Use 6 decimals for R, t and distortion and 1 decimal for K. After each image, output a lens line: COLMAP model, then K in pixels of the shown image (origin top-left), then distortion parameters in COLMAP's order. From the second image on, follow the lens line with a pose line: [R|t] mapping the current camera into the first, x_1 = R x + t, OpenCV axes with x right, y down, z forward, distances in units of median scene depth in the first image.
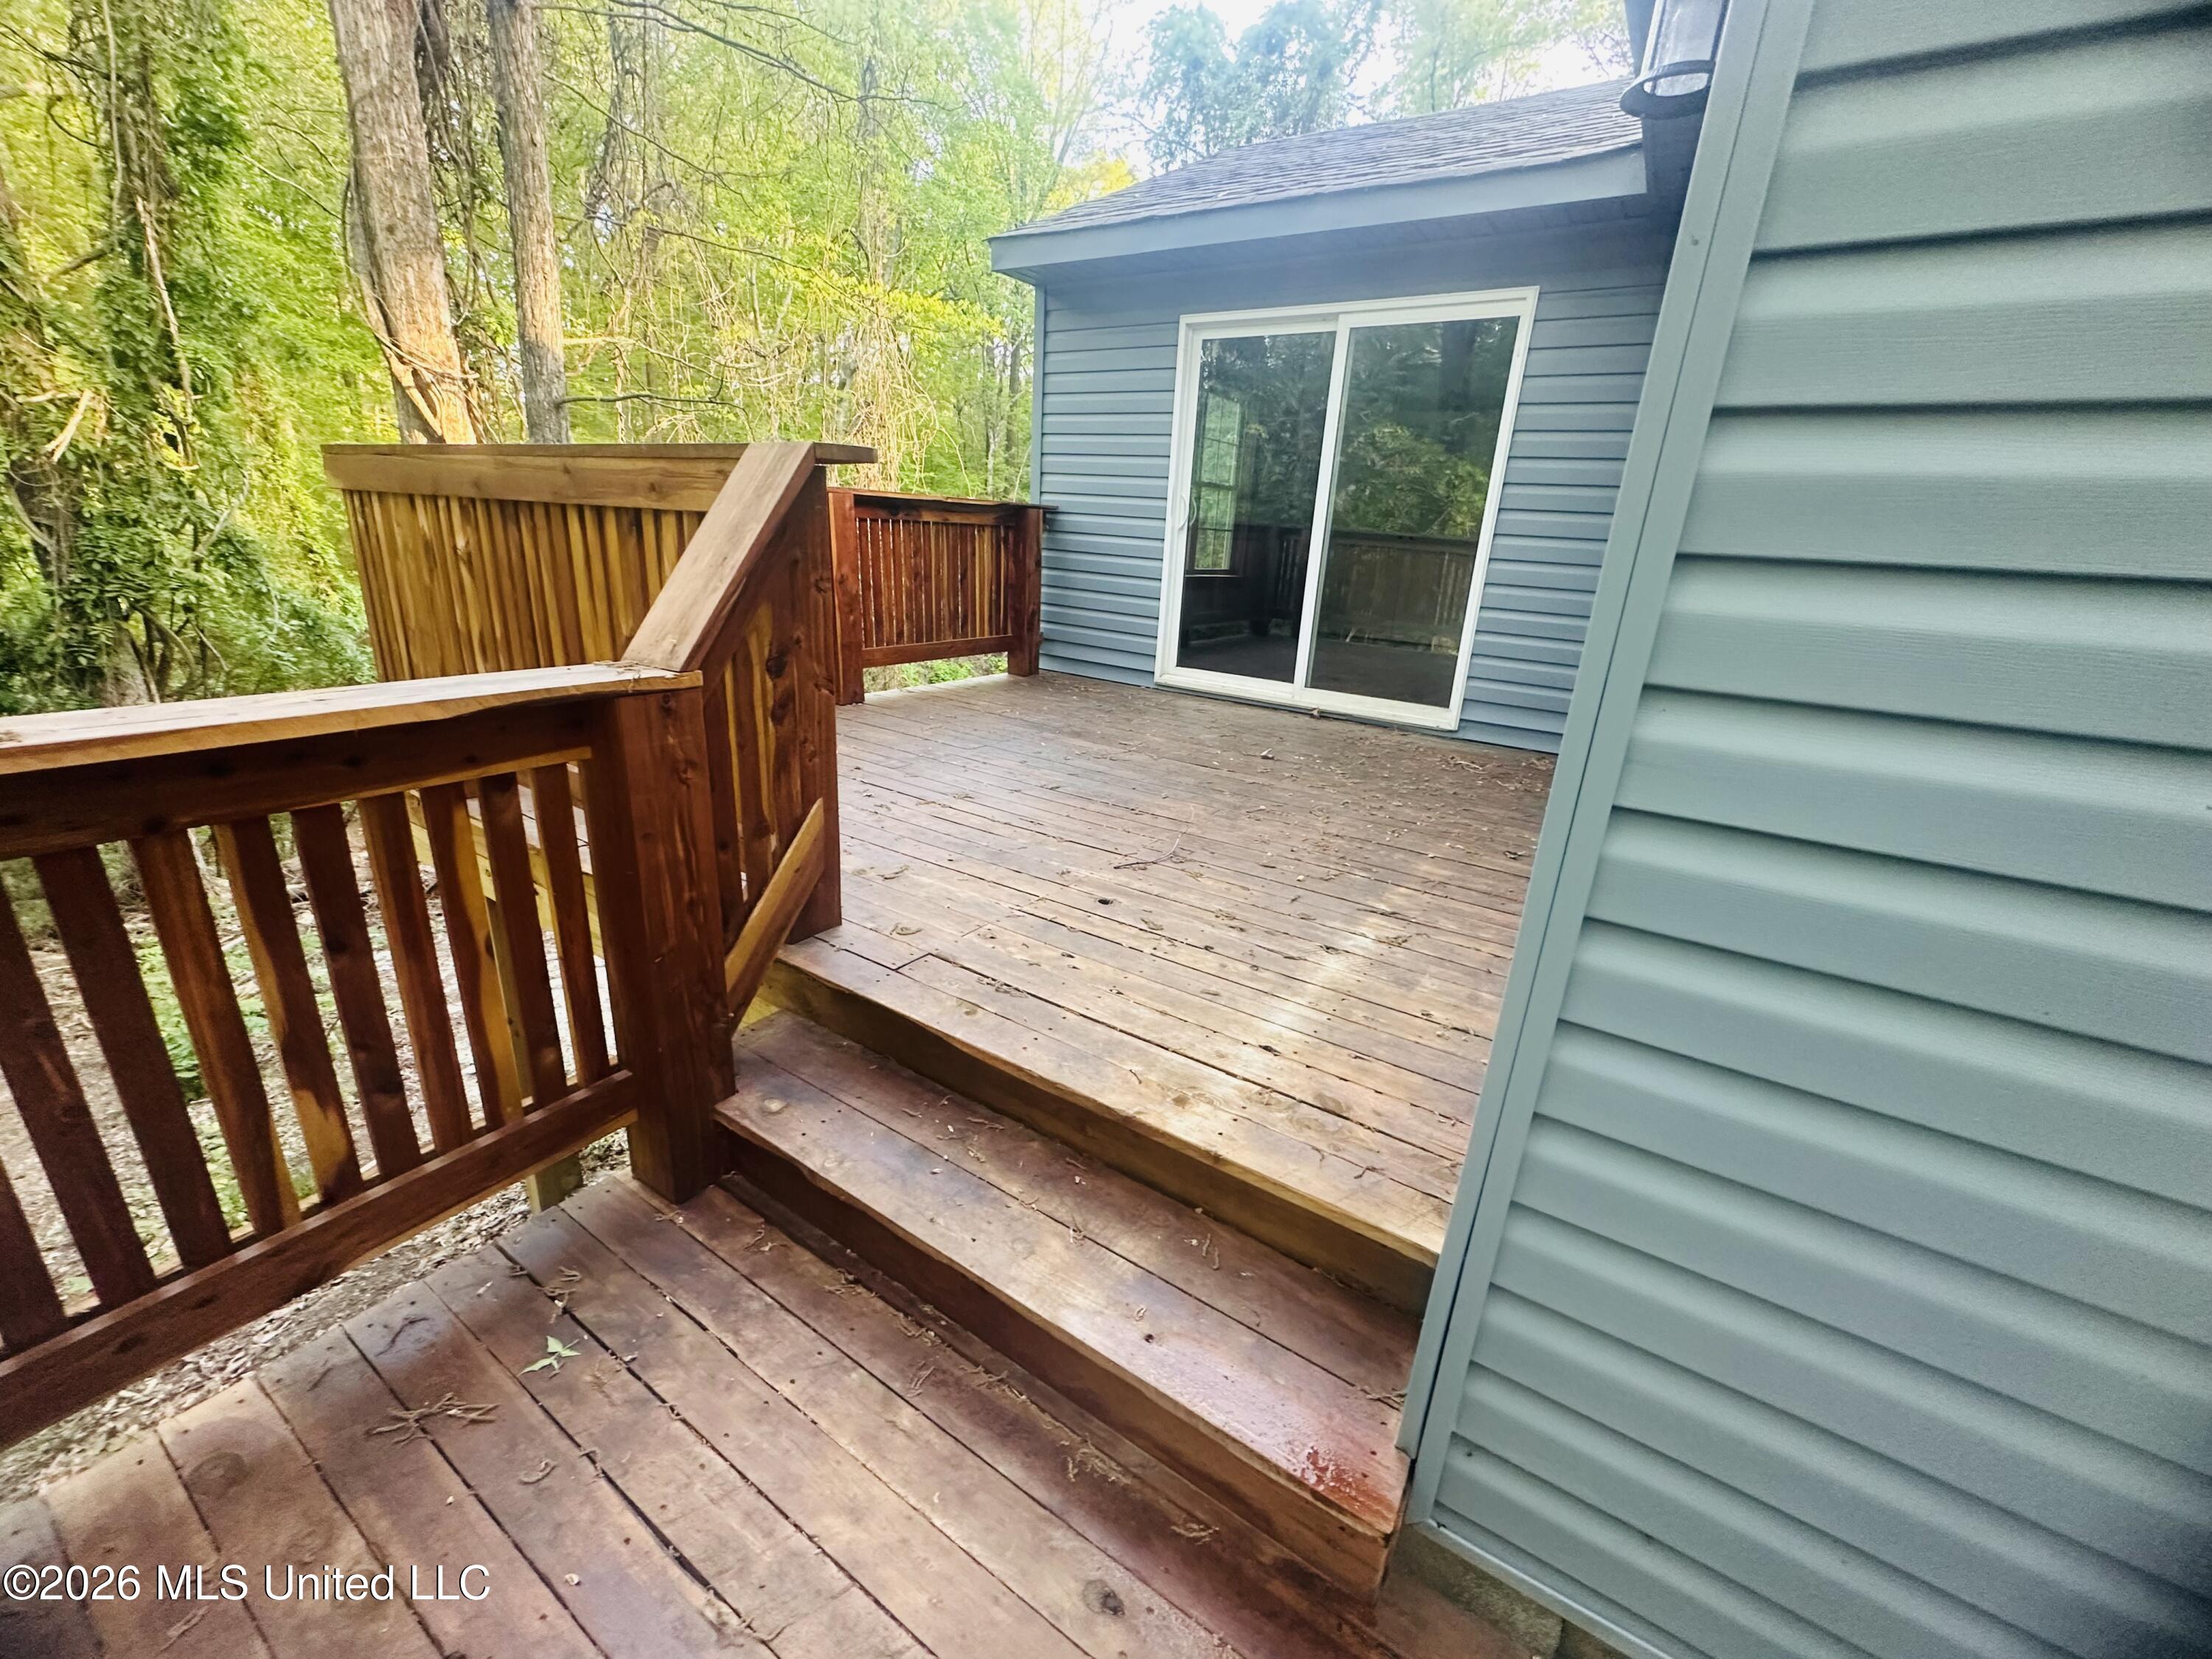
lens RADIAL K [[888.2, 0, 1099.8], [0, 888.2, 825.8], [0, 0, 1]] dist [-0.002714, 0.000651]
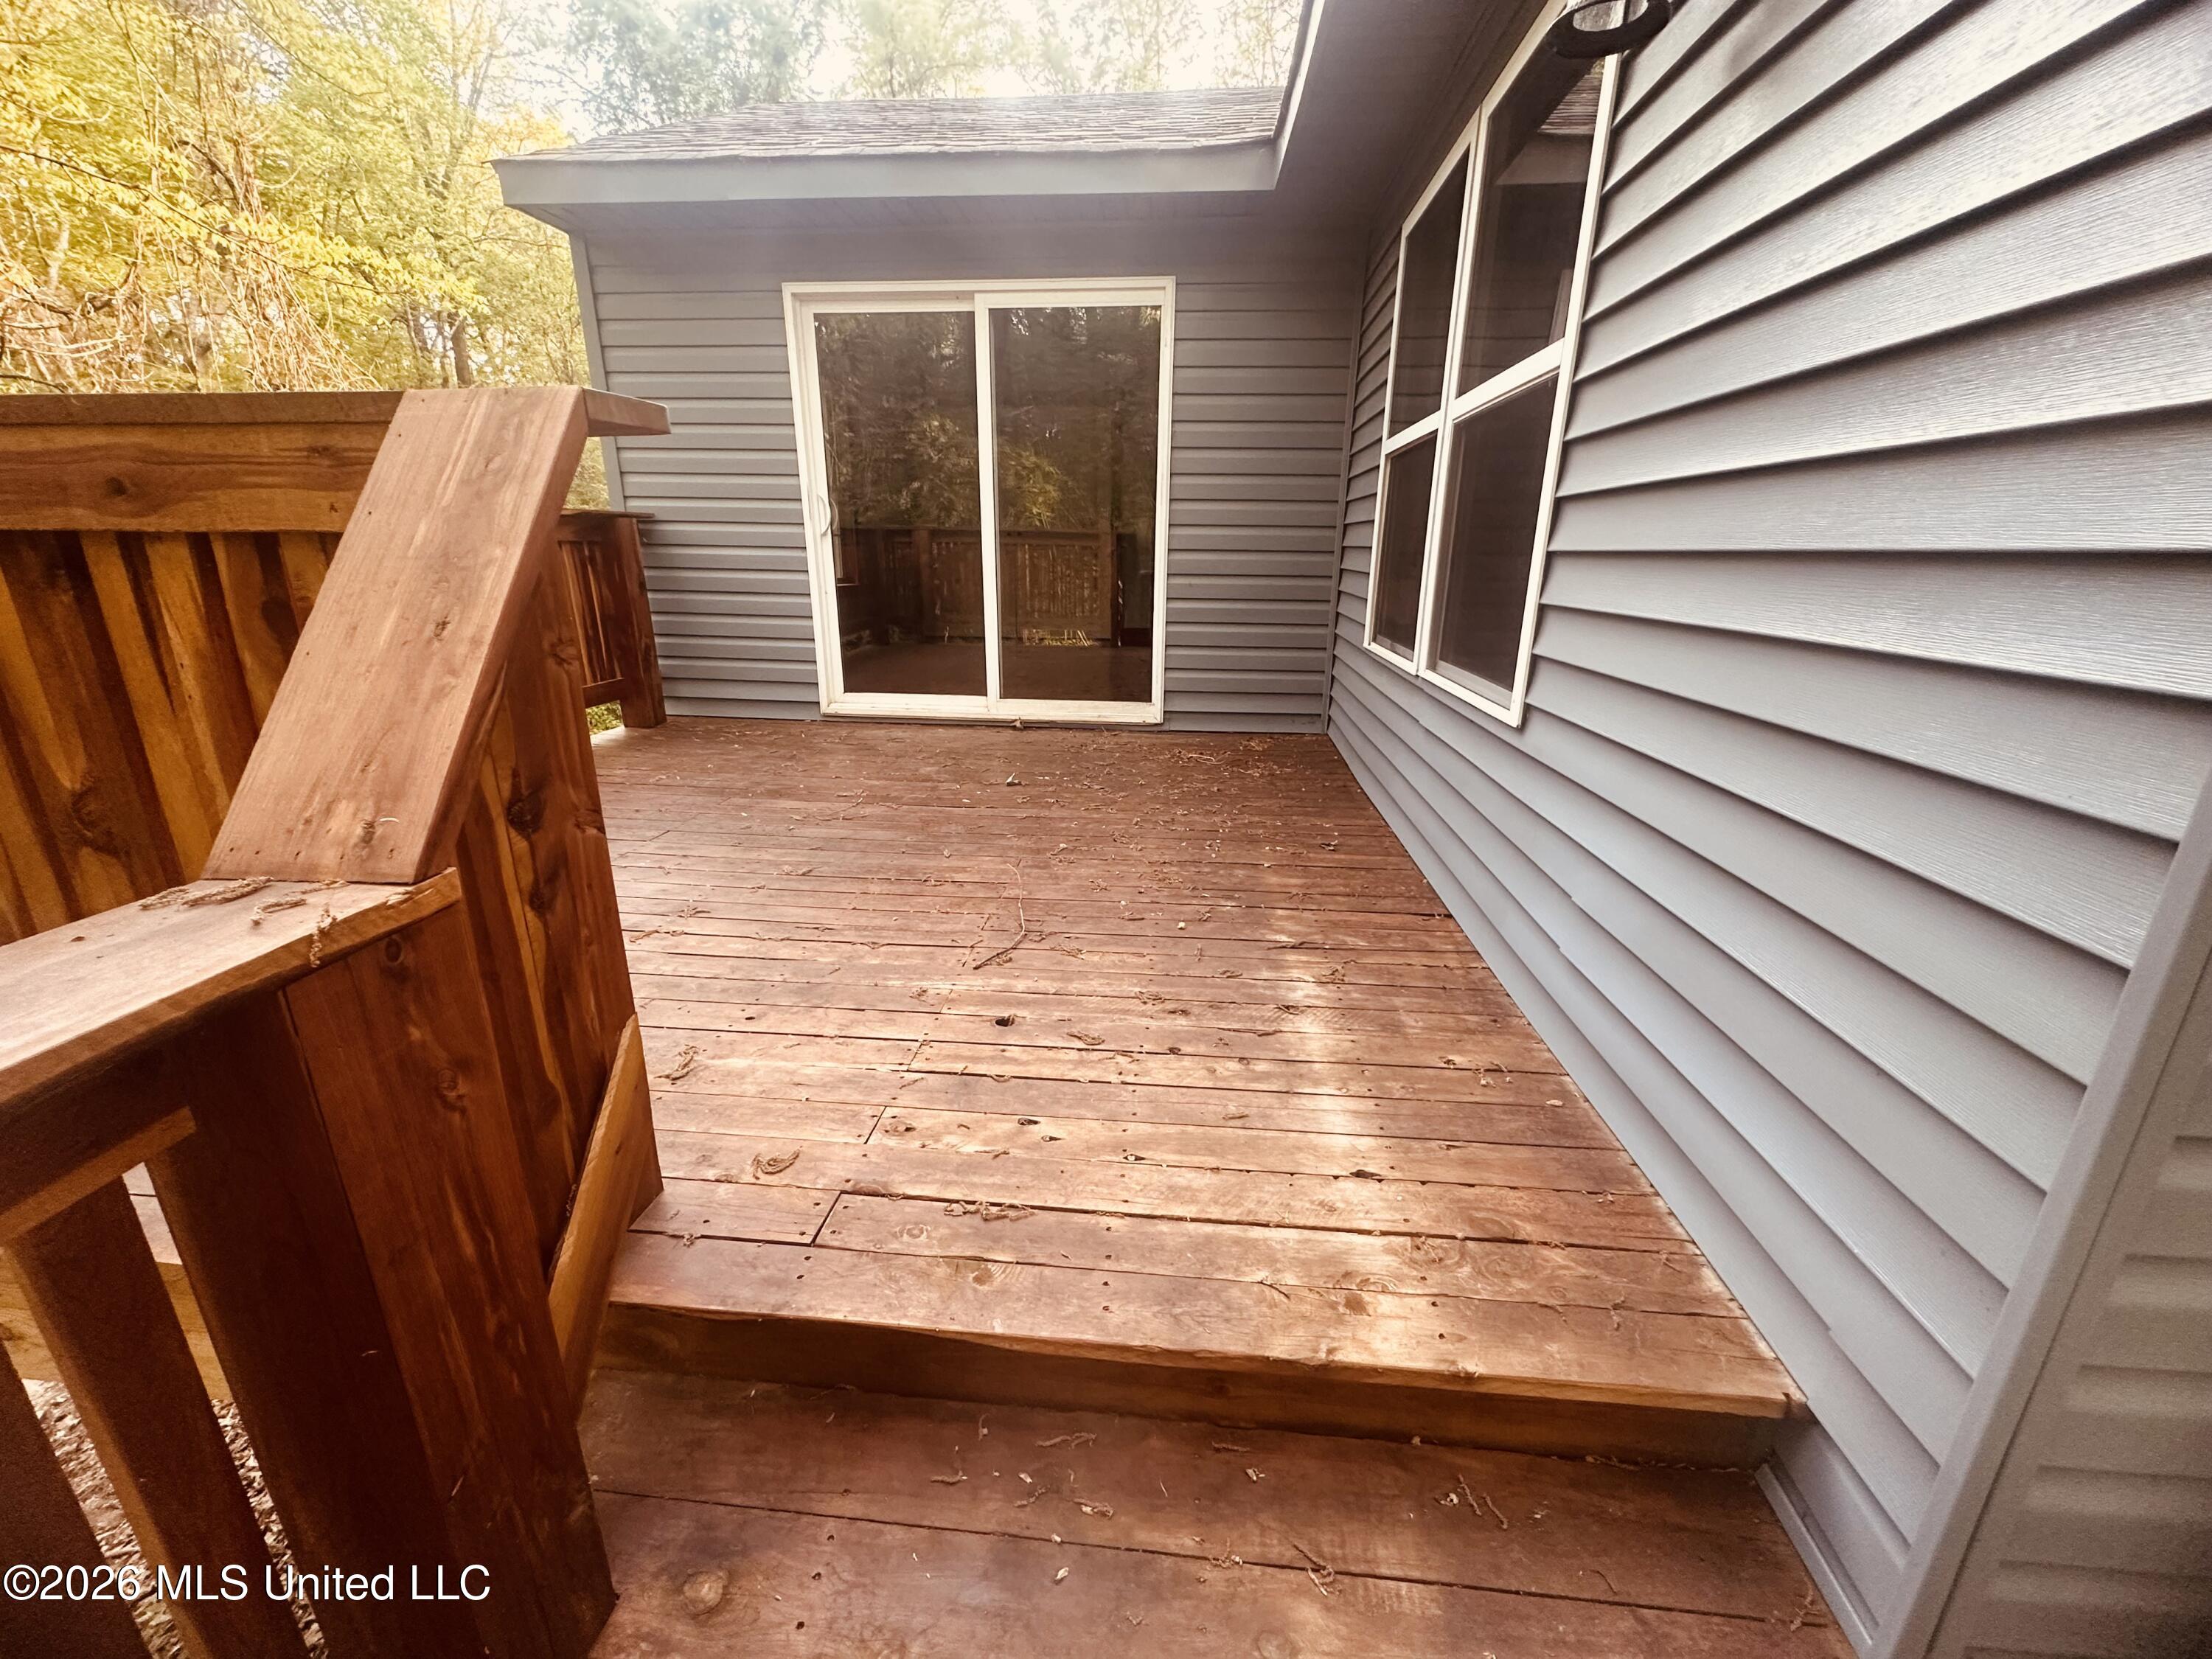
lens RADIAL K [[888.2, 0, 1103.1], [0, 888.2, 826.9], [0, 0, 1]] dist [-0.002714, 0.000651]
pose [[0.880961, -0.187976, 0.434249, -0.135822], [0.188163, 0.981196, 0.043010, -0.059378], [-0.434169, 0.043819, 0.899765, 0.168781]]
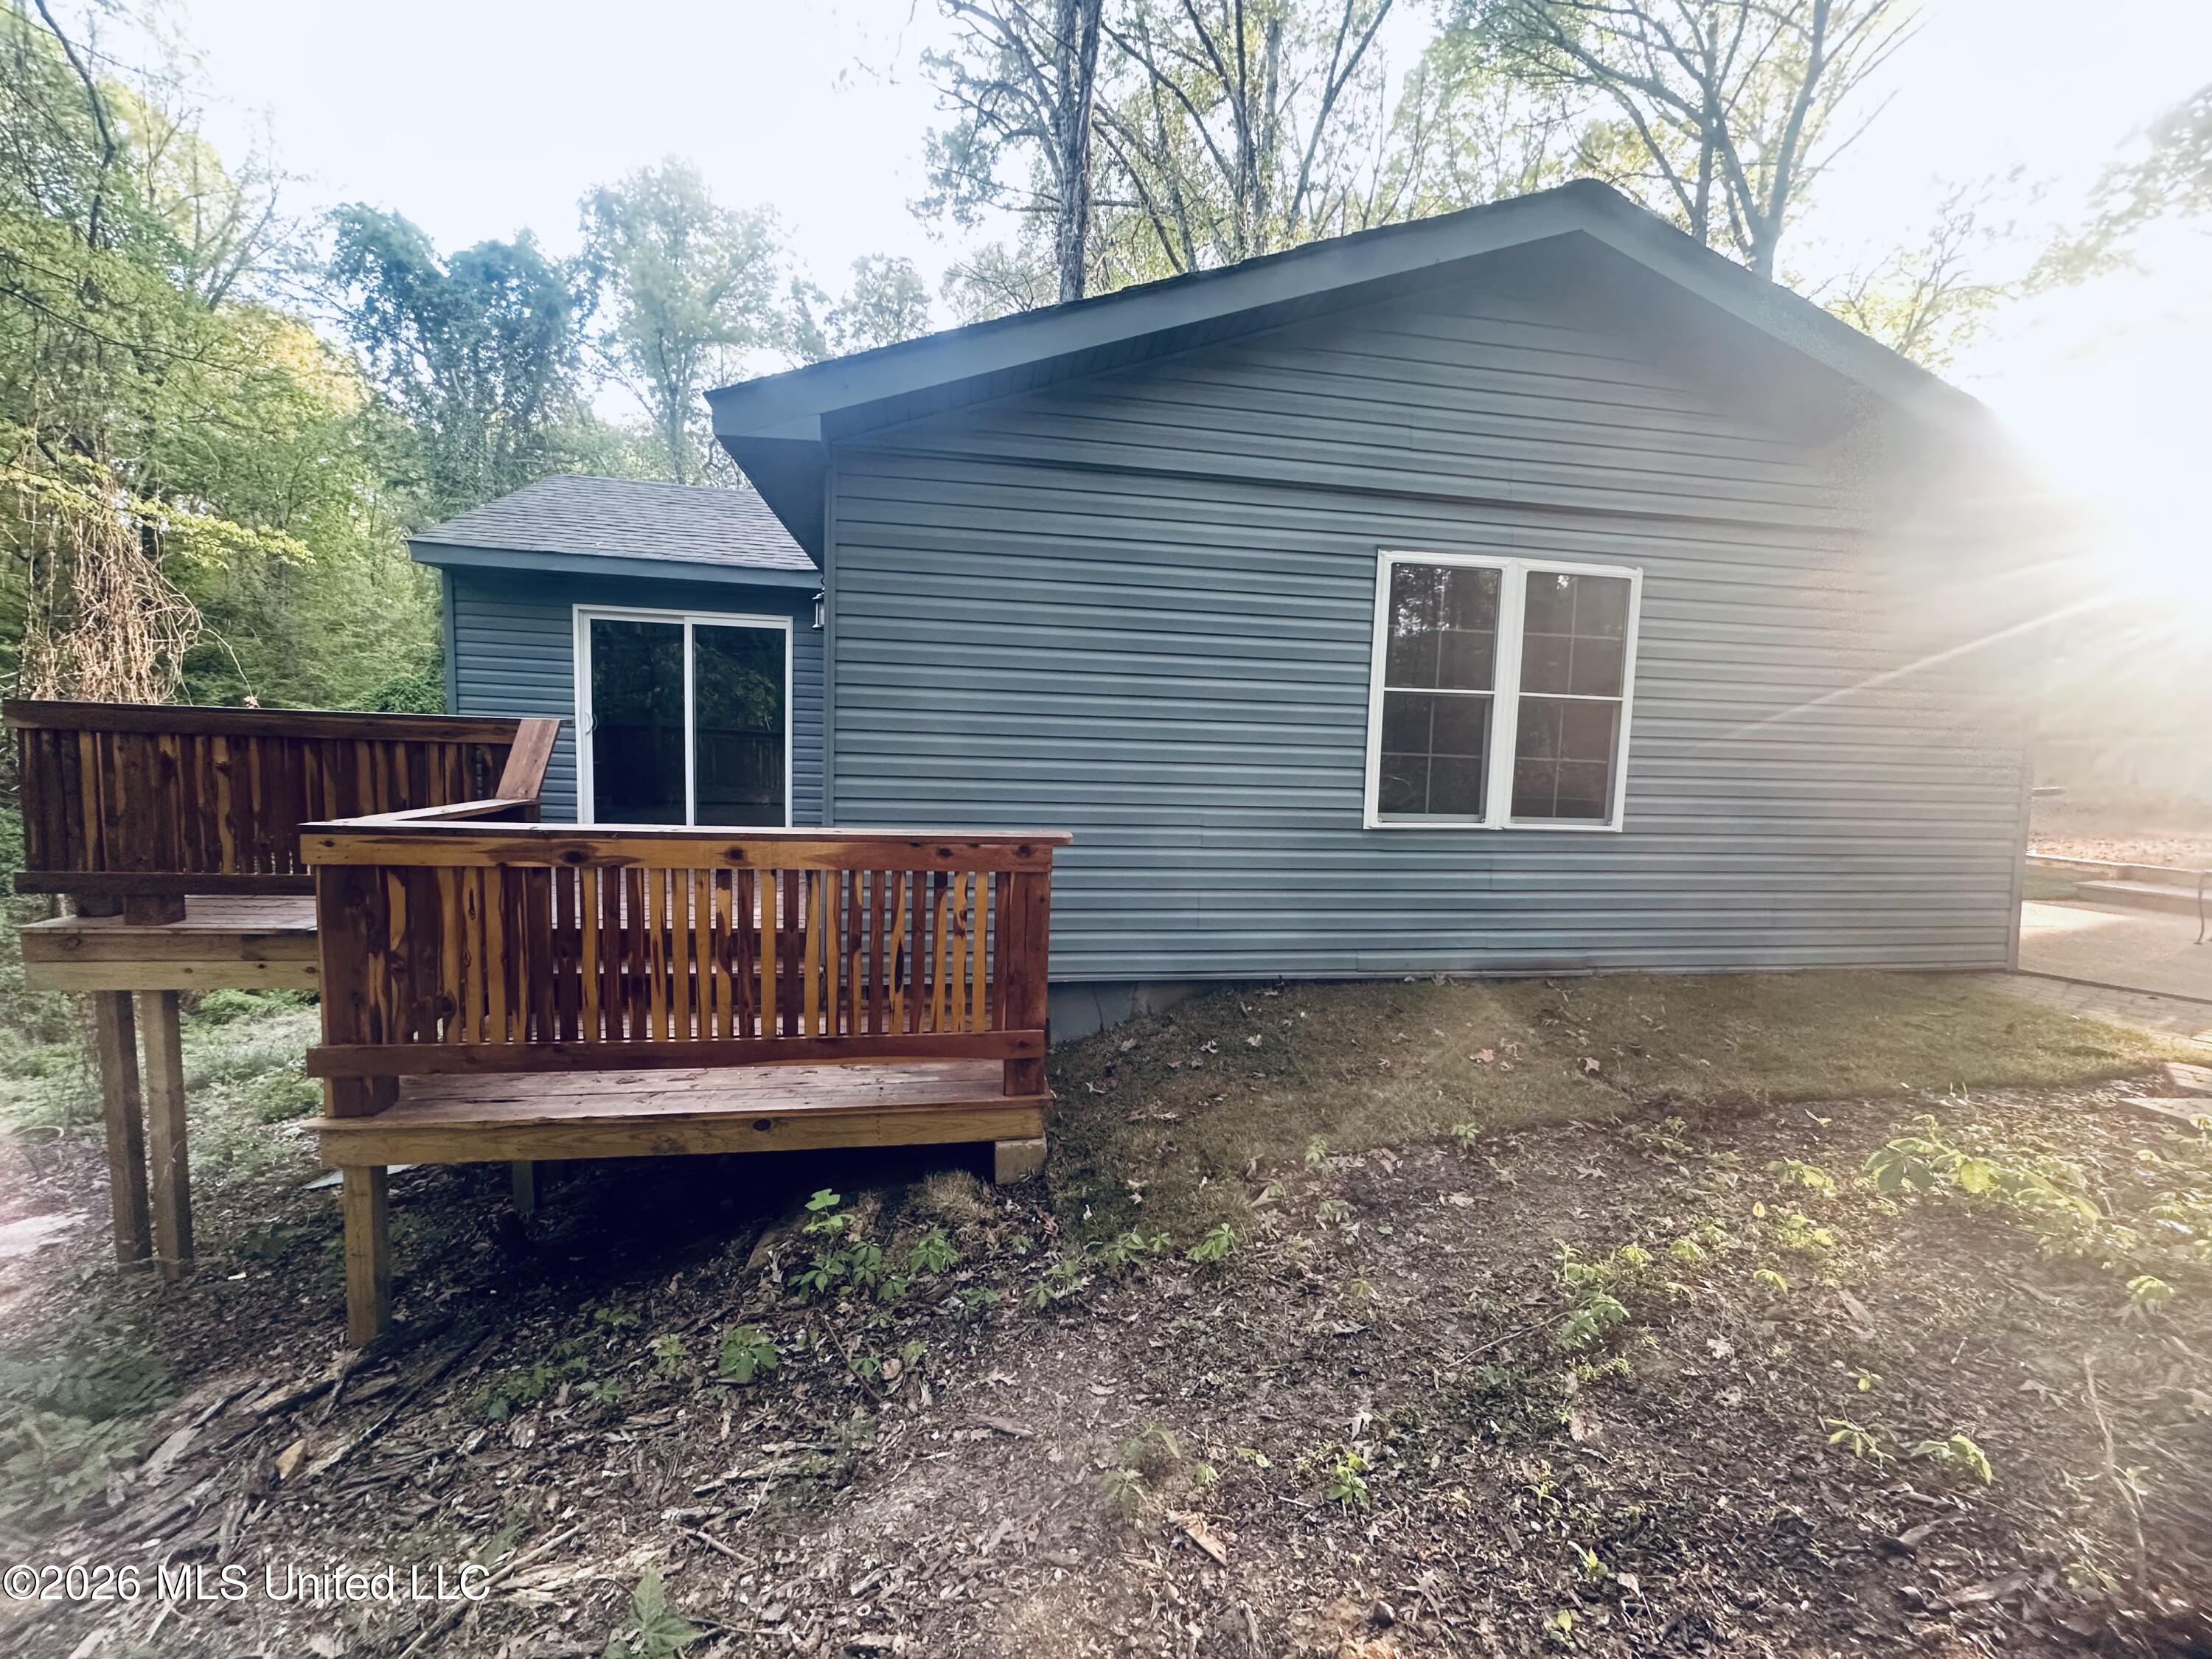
lens RADIAL K [[888.2, 0, 1101.4], [0, 888.2, 819.6], [0, 0, 1]] dist [-0.002714, 0.000651]
pose [[0.734642, -0.088802, 0.672618, -0.408887], [0.221632, 0.968418, -0.114215, 0.239780], [-0.641233, 0.232981, 0.731122, -0.866645]]
